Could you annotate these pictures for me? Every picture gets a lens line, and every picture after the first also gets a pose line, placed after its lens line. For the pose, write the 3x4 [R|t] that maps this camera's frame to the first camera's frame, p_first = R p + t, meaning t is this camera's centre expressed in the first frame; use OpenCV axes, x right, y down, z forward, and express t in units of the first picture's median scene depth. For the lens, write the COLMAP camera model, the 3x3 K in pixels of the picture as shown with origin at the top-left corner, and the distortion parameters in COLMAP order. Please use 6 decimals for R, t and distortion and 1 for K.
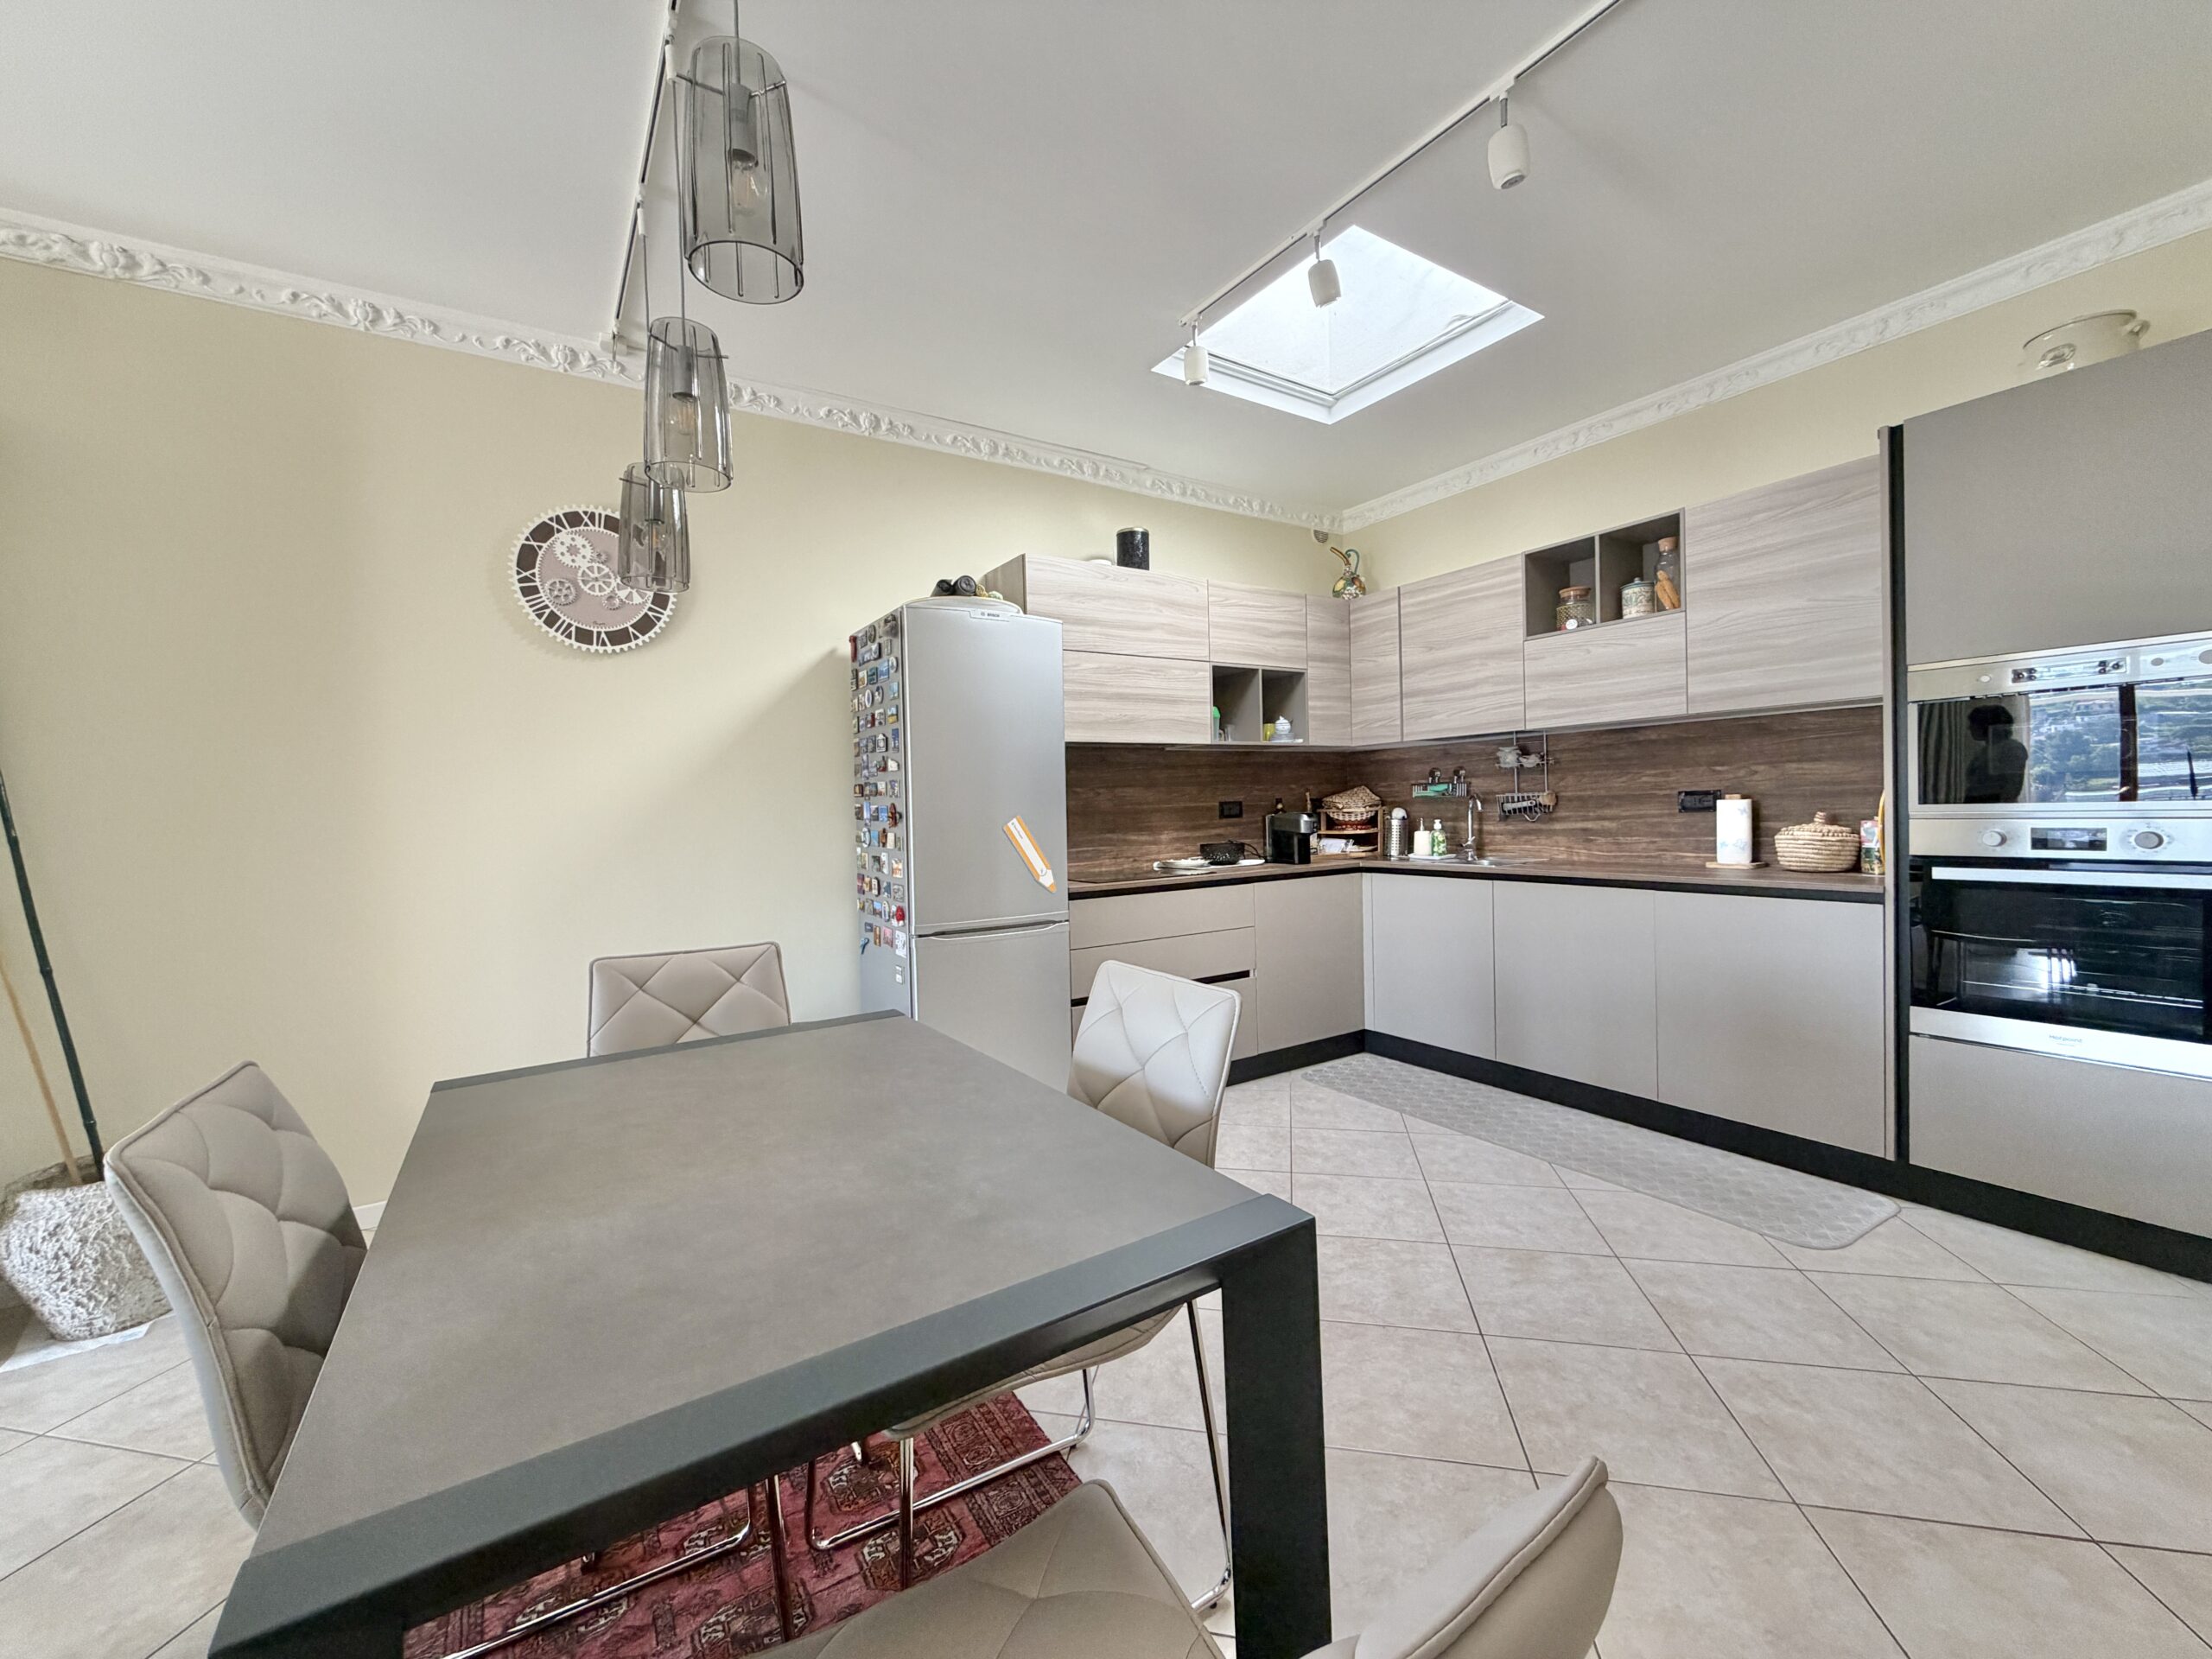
lens RADIAL K [[880.3, 0, 1097.0], [0, 880.3, 826.0], [0, 0, 1]] dist [0.000723, -0.000111]
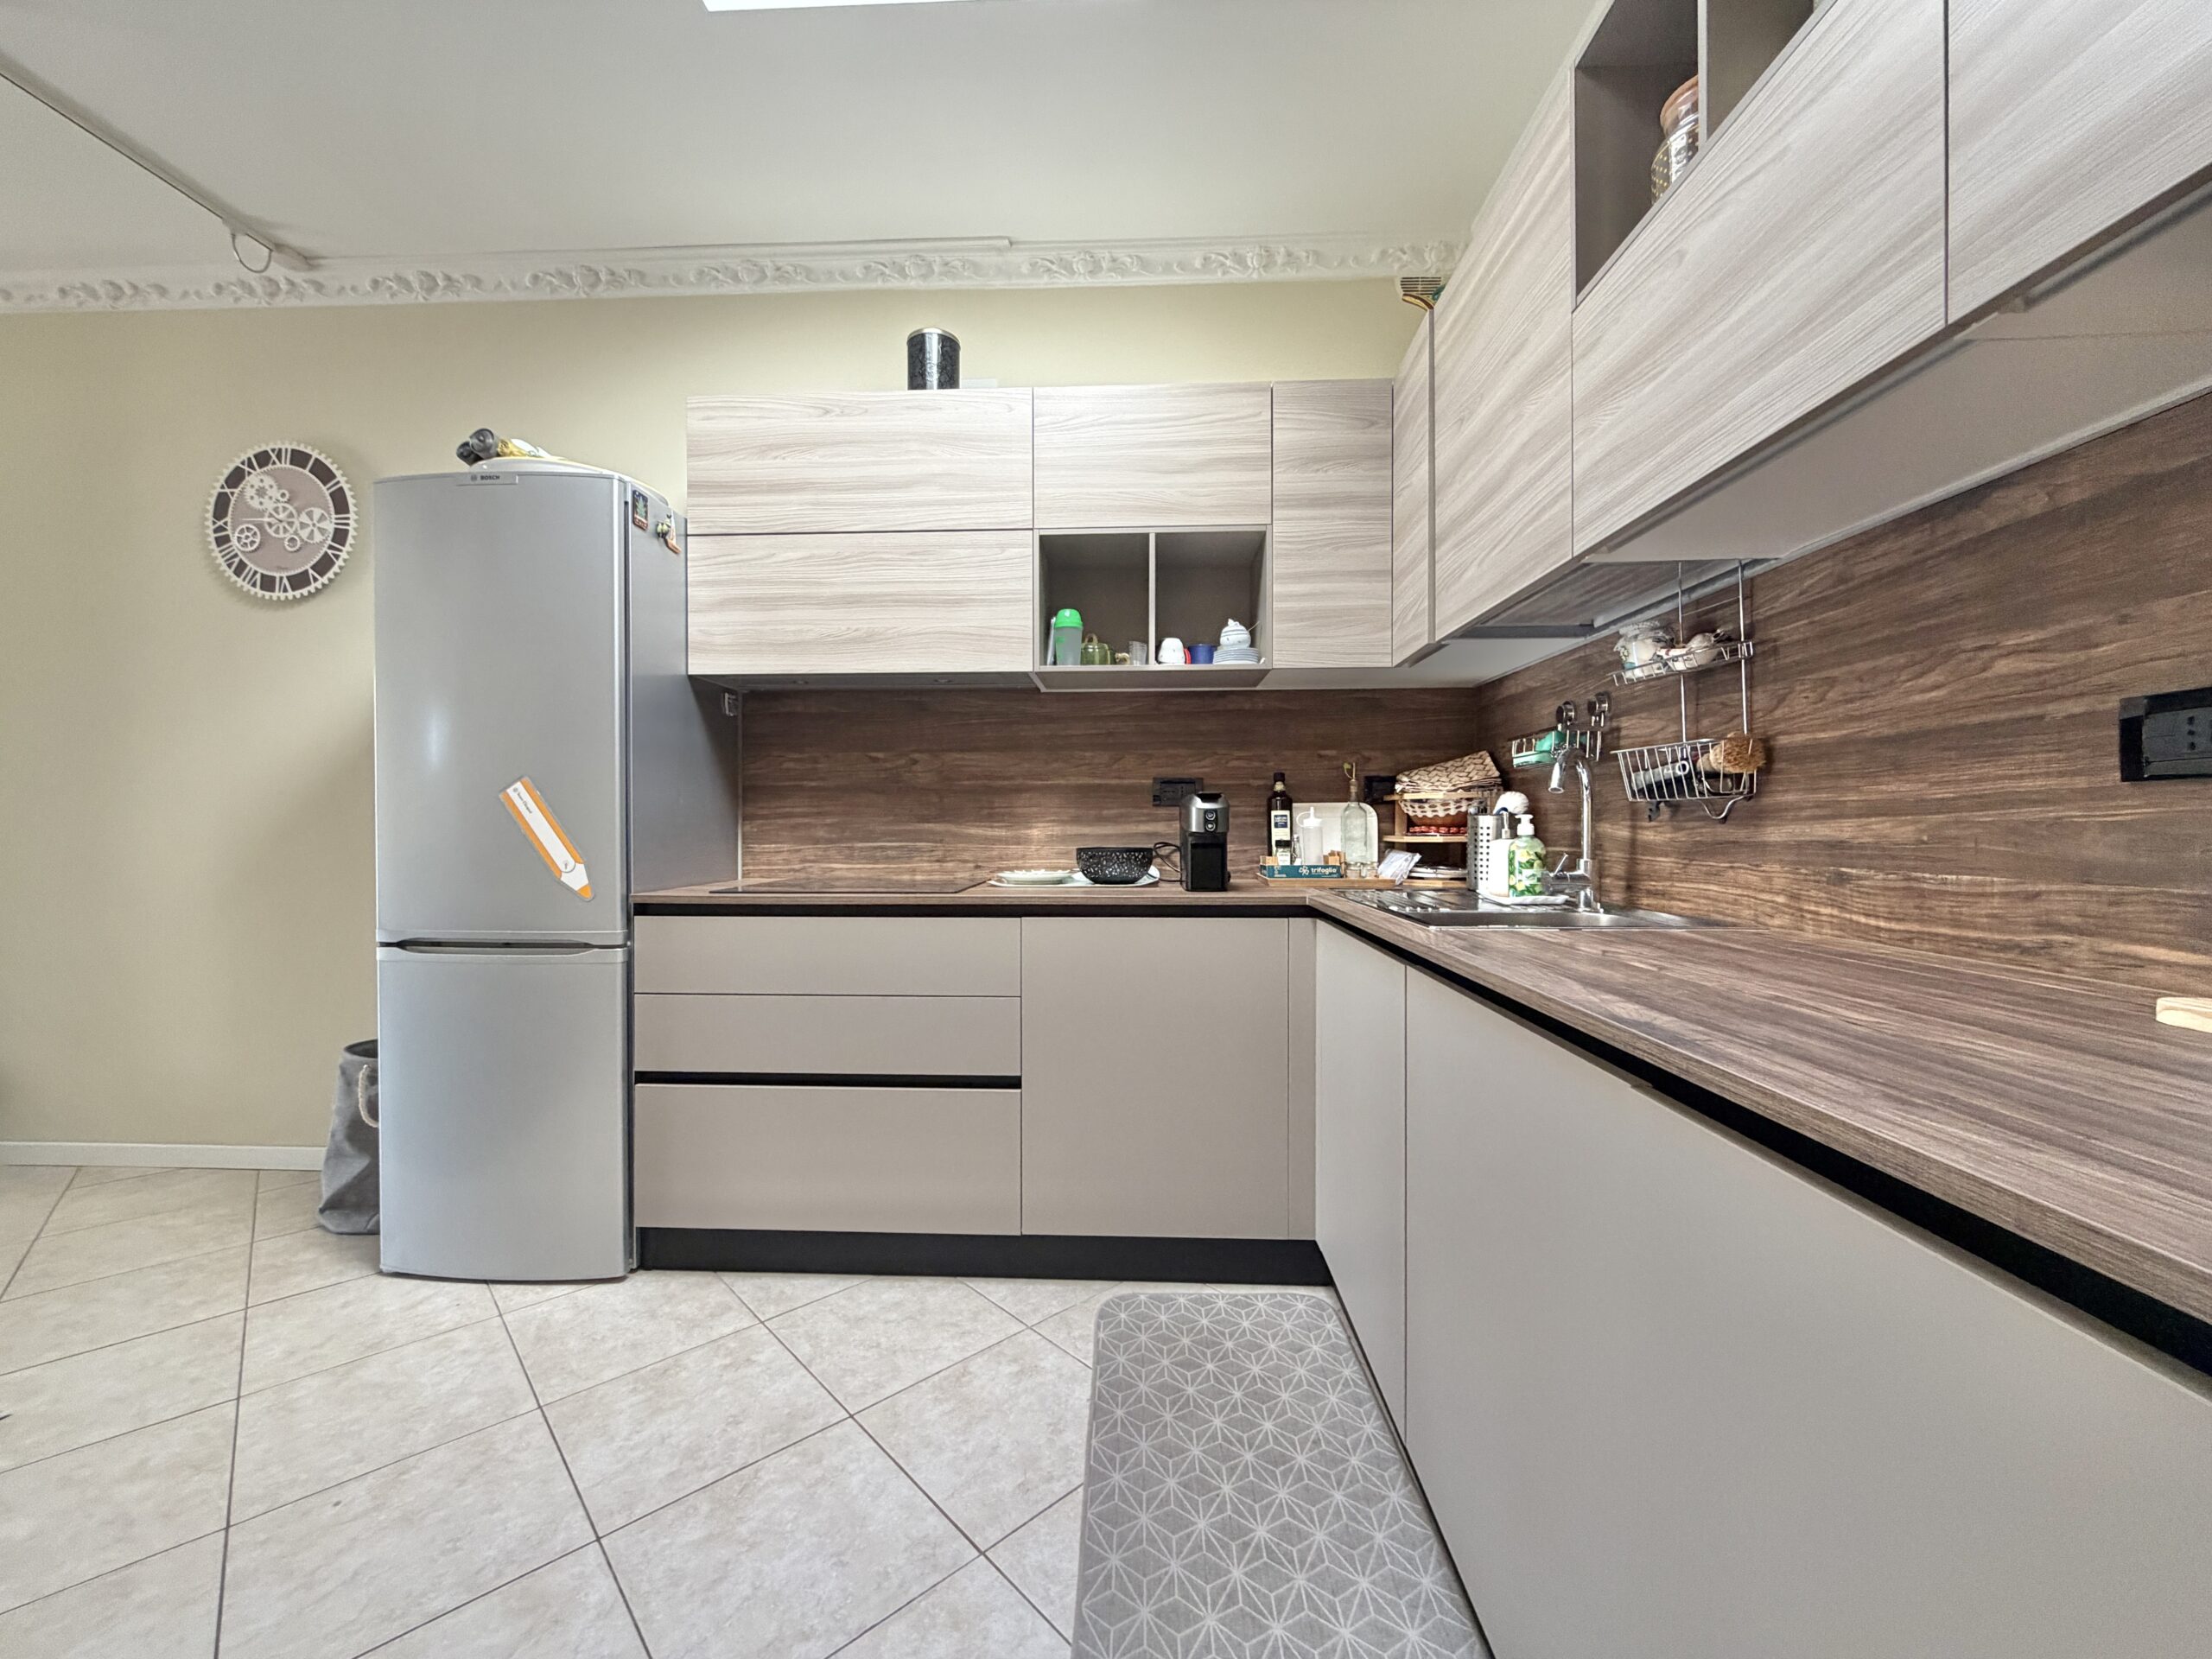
lens RADIAL K [[880.3, 0, 1097.0], [0, 880.3, 826.0], [0, 0, 1]] dist [0.000723, -0.000111]
pose [[0.817022, 0.029689, -0.575842, 0.538016], [-0.035880, 0.999356, 0.000617, 0.007034], [0.575489, 0.020157, 0.817561, 0.595671]]
